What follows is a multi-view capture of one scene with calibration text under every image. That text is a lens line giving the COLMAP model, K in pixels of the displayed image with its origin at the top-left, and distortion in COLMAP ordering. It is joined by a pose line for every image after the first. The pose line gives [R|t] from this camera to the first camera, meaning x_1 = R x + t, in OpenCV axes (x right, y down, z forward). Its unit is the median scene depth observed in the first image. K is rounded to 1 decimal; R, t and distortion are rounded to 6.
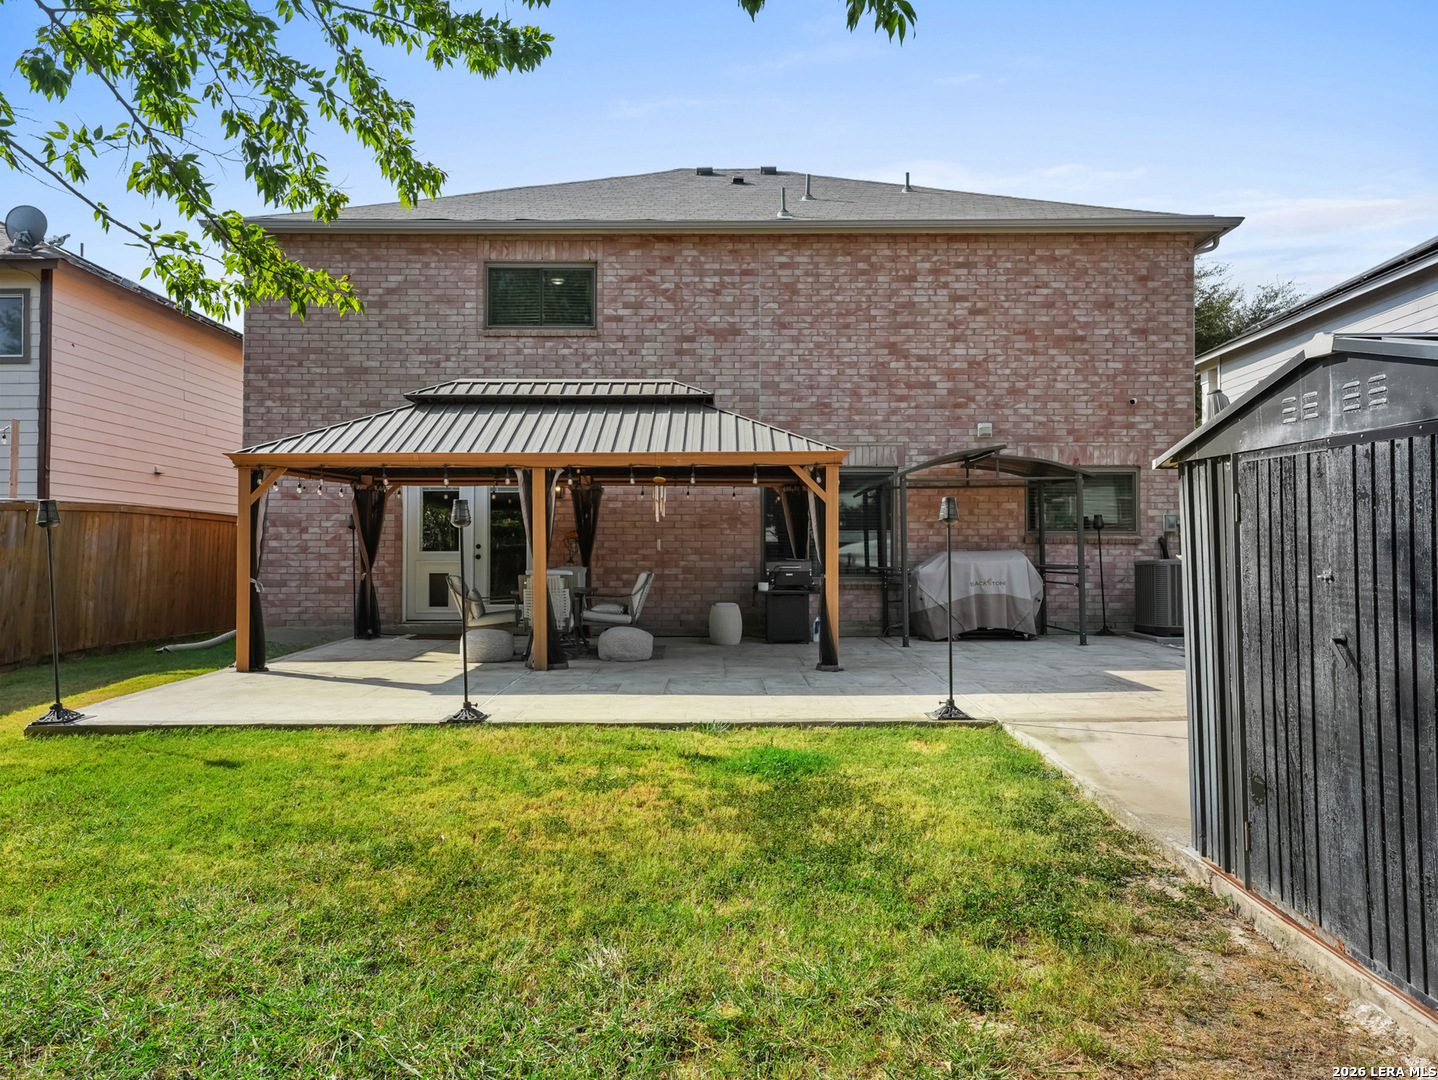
lens RADIAL K [[1035.9, 0, 717.1], [0, 1035.9, 541.9], [0, 0, 1]] dist [0.028645, 0.001691]
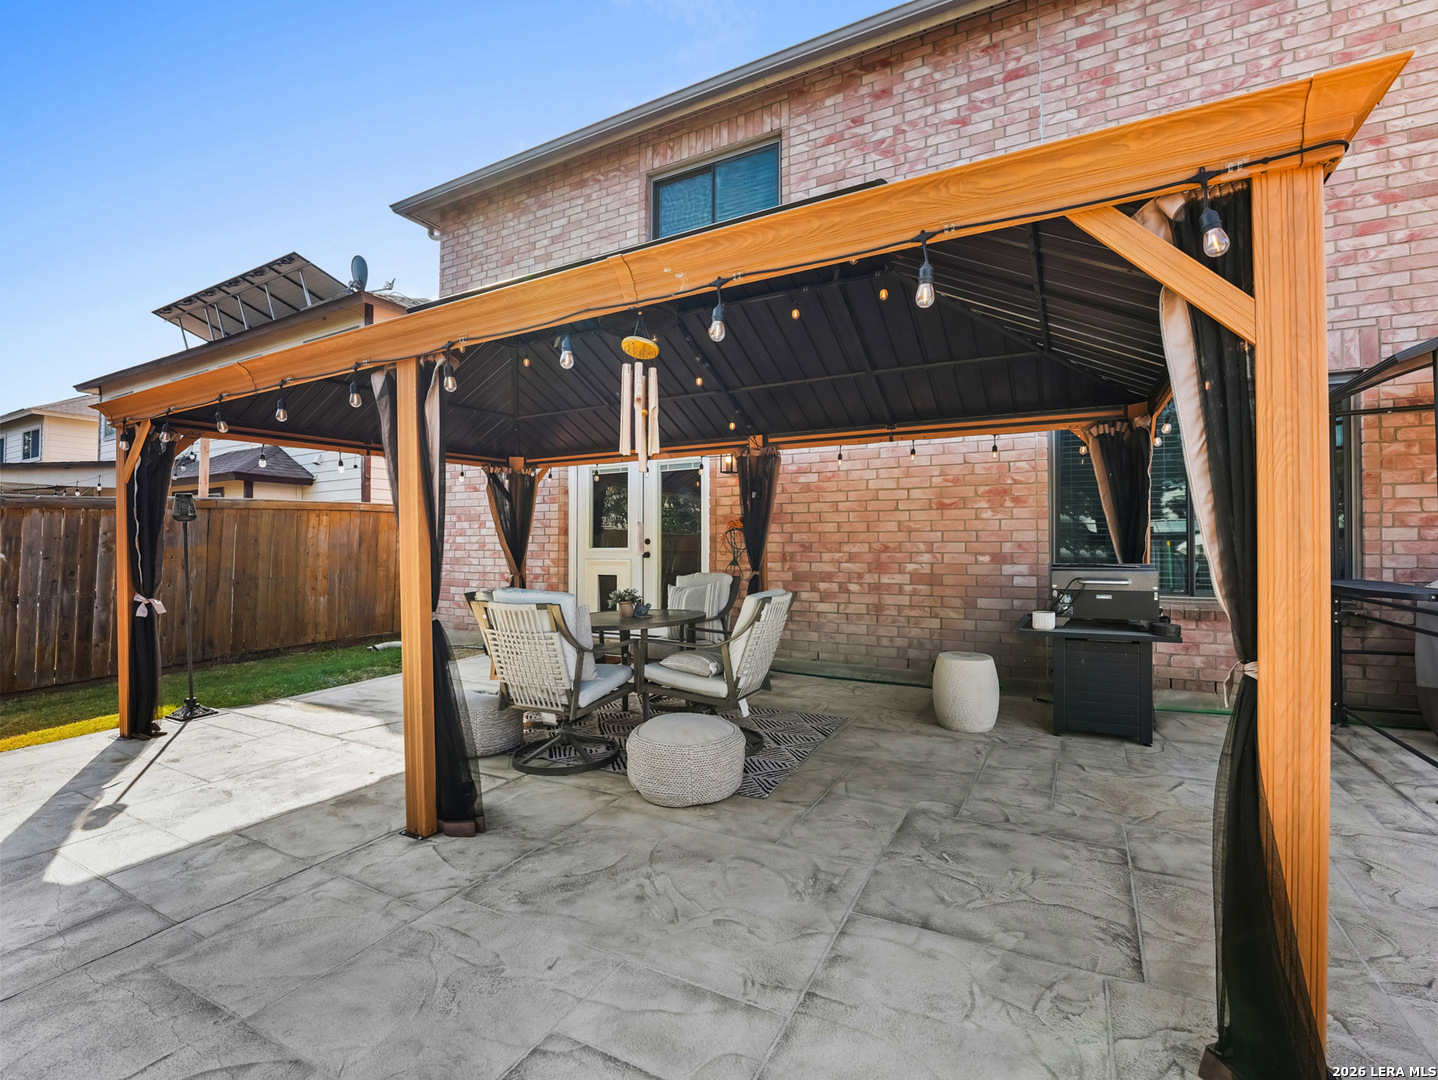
lens RADIAL K [[656.6, 0, 719.6], [0, 656.6, 537.3], [0, 0, 1]] dist [-0.025036, 0.000942]
pose [[0.883839, -0.008951, -0.467706, 0.048921], [0.009274, 0.999956, -0.001611, 0.002401], [0.467699, -0.002914, 0.883883, 0.598604]]
